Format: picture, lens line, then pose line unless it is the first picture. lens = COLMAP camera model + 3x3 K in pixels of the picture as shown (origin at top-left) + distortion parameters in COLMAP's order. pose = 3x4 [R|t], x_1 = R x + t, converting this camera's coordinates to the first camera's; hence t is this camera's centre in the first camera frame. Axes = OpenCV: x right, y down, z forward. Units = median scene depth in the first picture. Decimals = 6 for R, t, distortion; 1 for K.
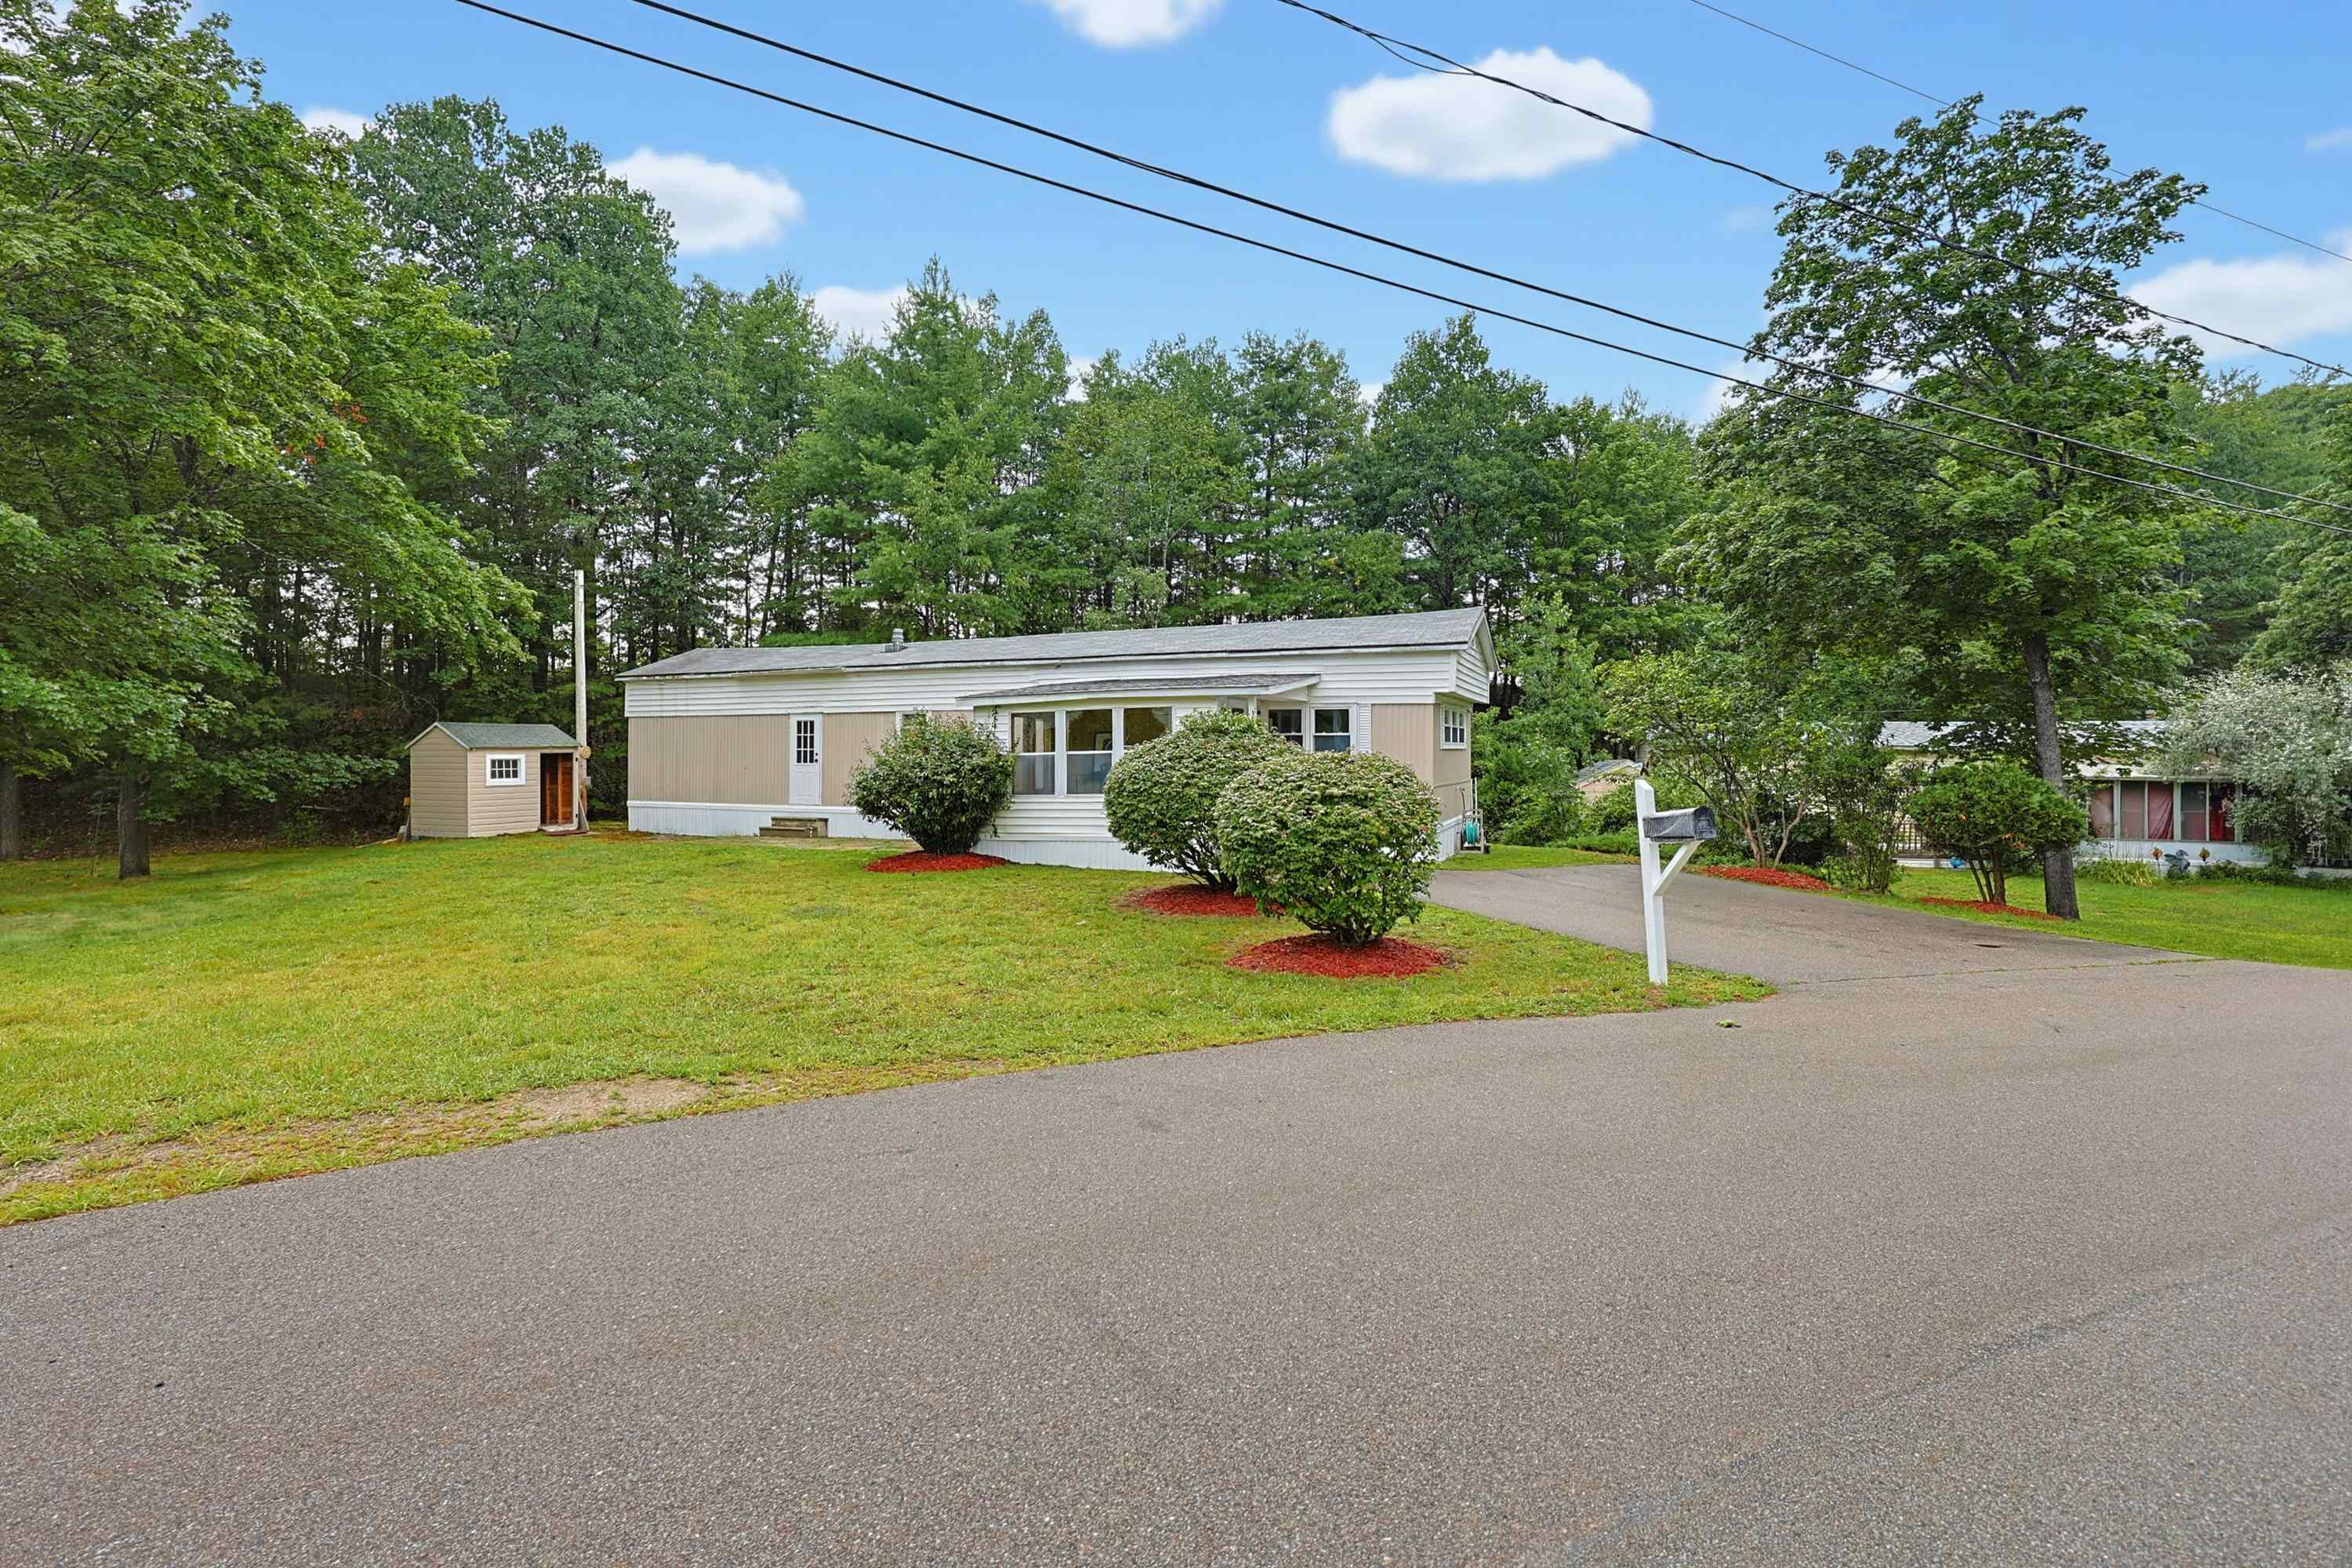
lens RADIAL K [[995.2, 0, 1175.2], [0, 995.2, 772.8], [0, 0, 1]] dist [0.001876, 0.000067]
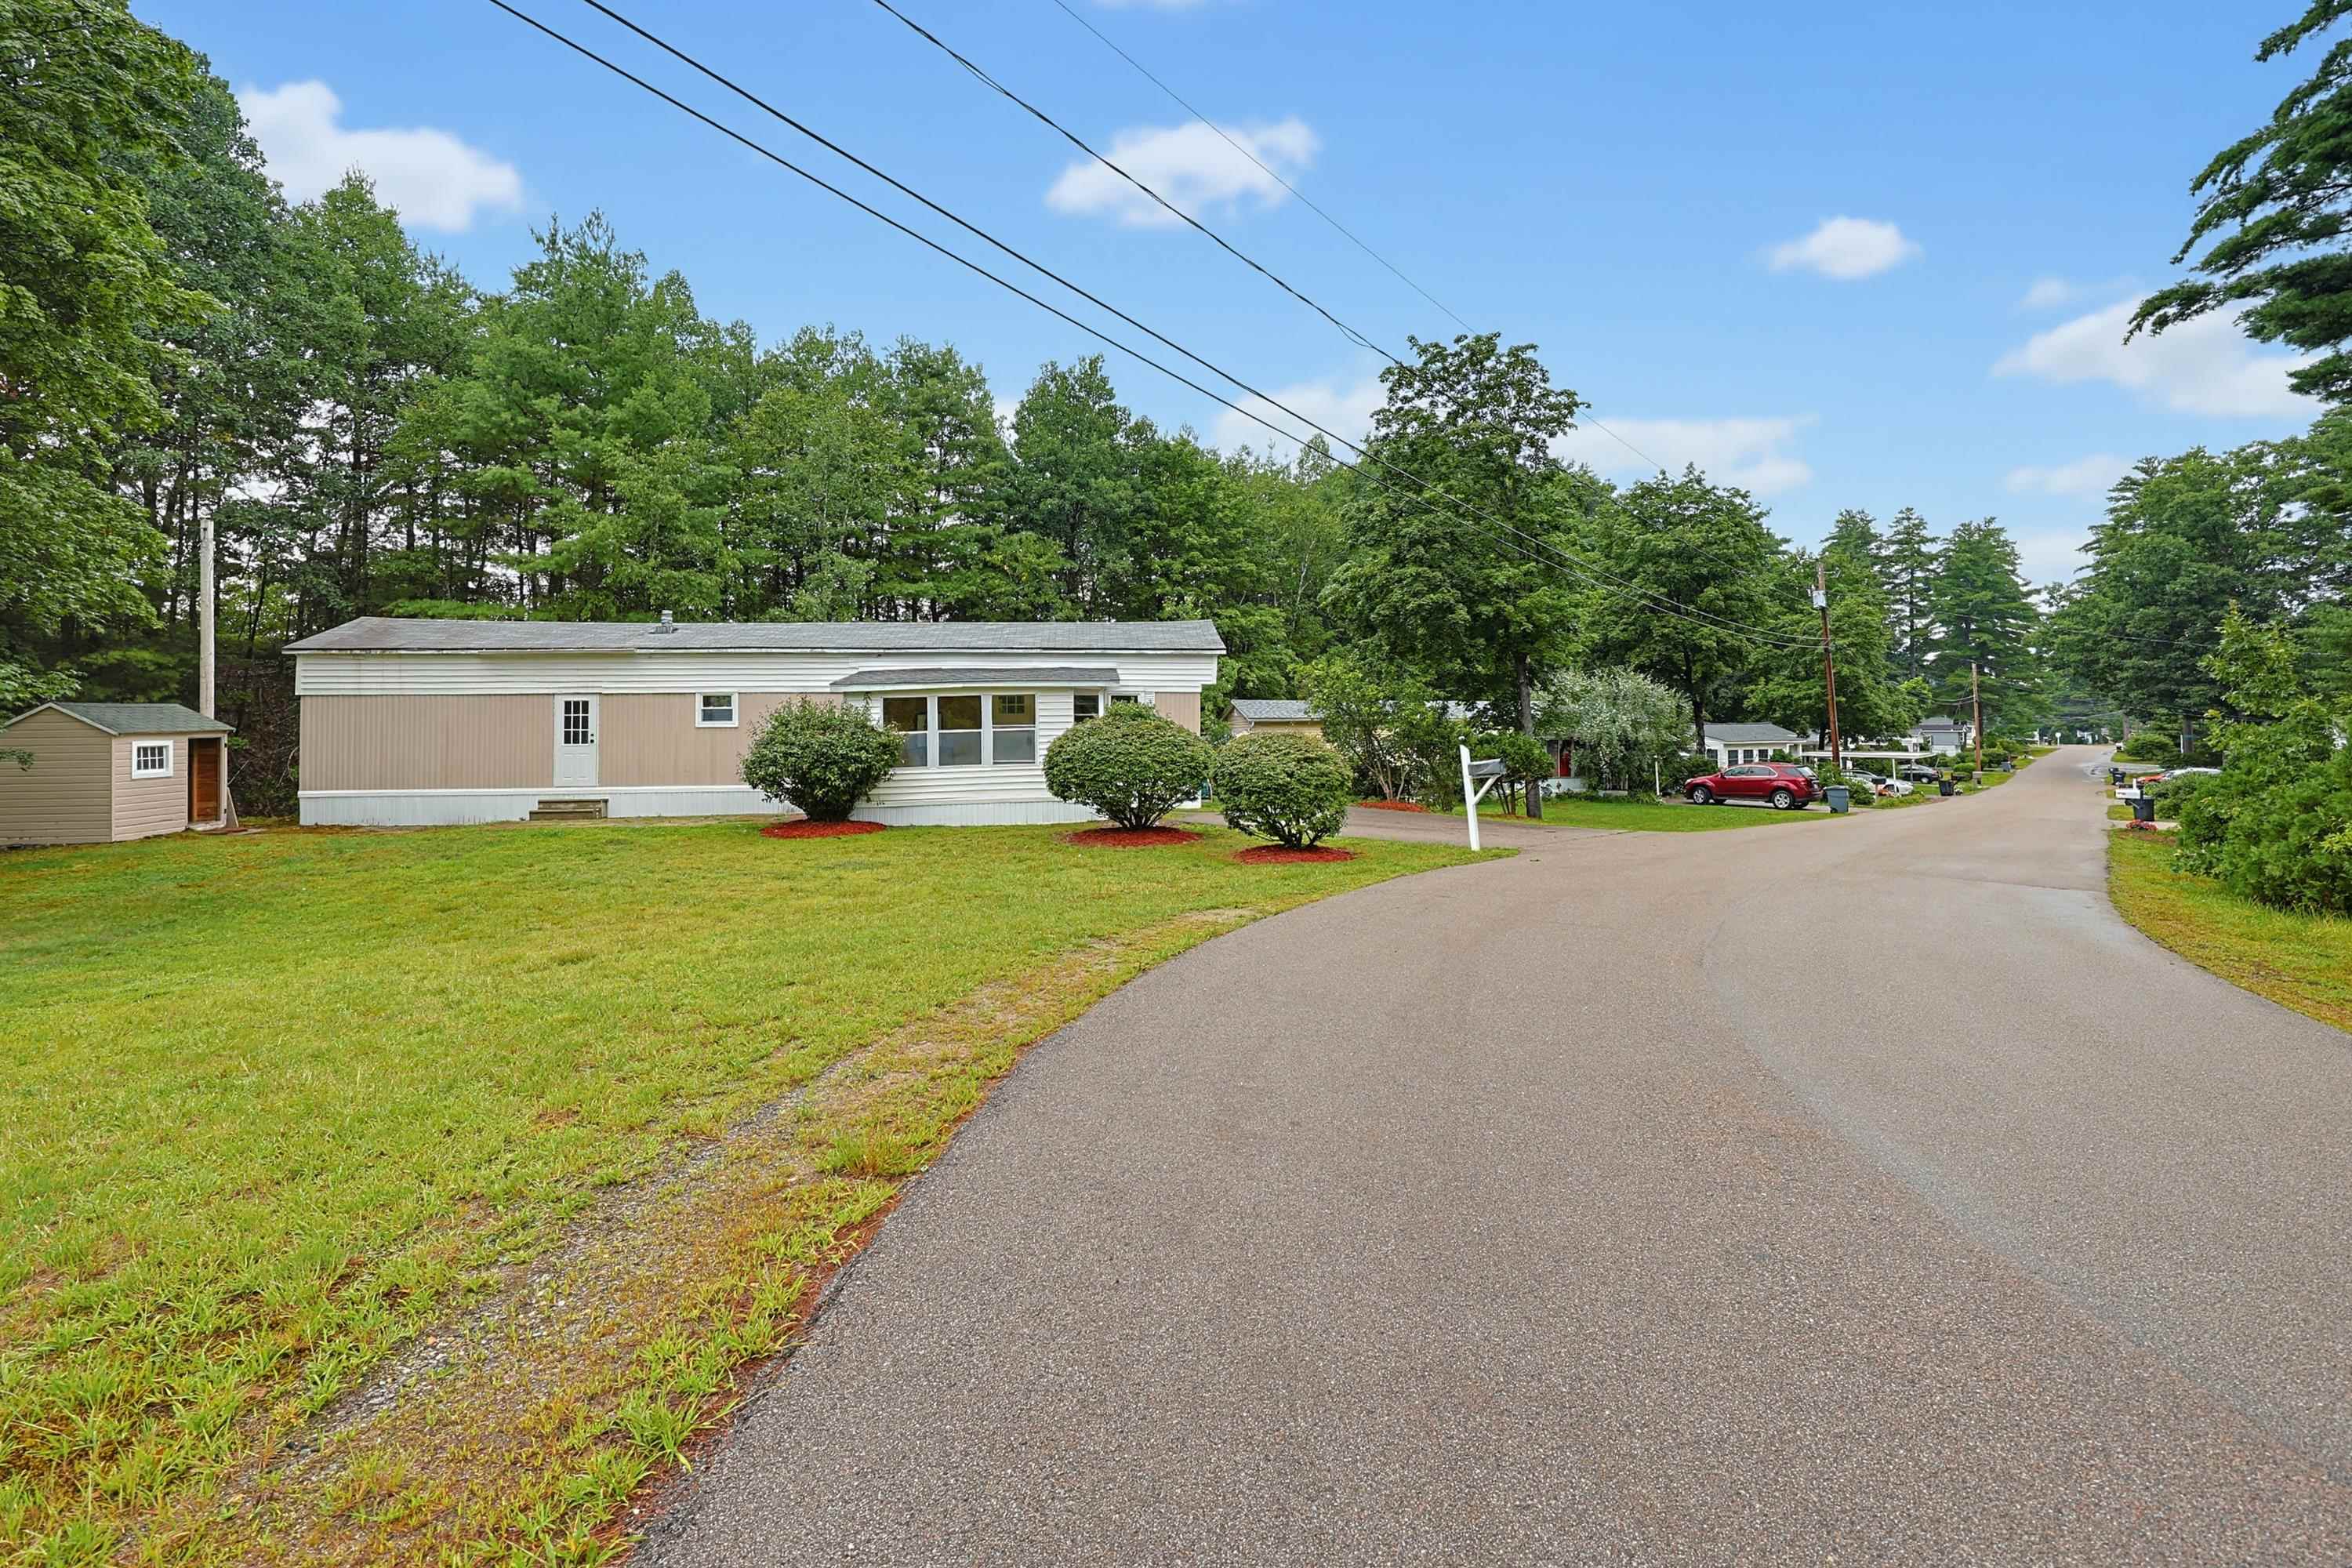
lens RADIAL K [[982.9, 0, 1177.4], [0, 982.9, 744.0], [0, 0, 1]] dist [0.001465, 0.000091]
pose [[0.884419, -0.018213, 0.466338, -0.297733], [0.017720, 0.999828, 0.005442, -0.004682], [-0.466357, 0.003450, 0.884590, -0.136409]]
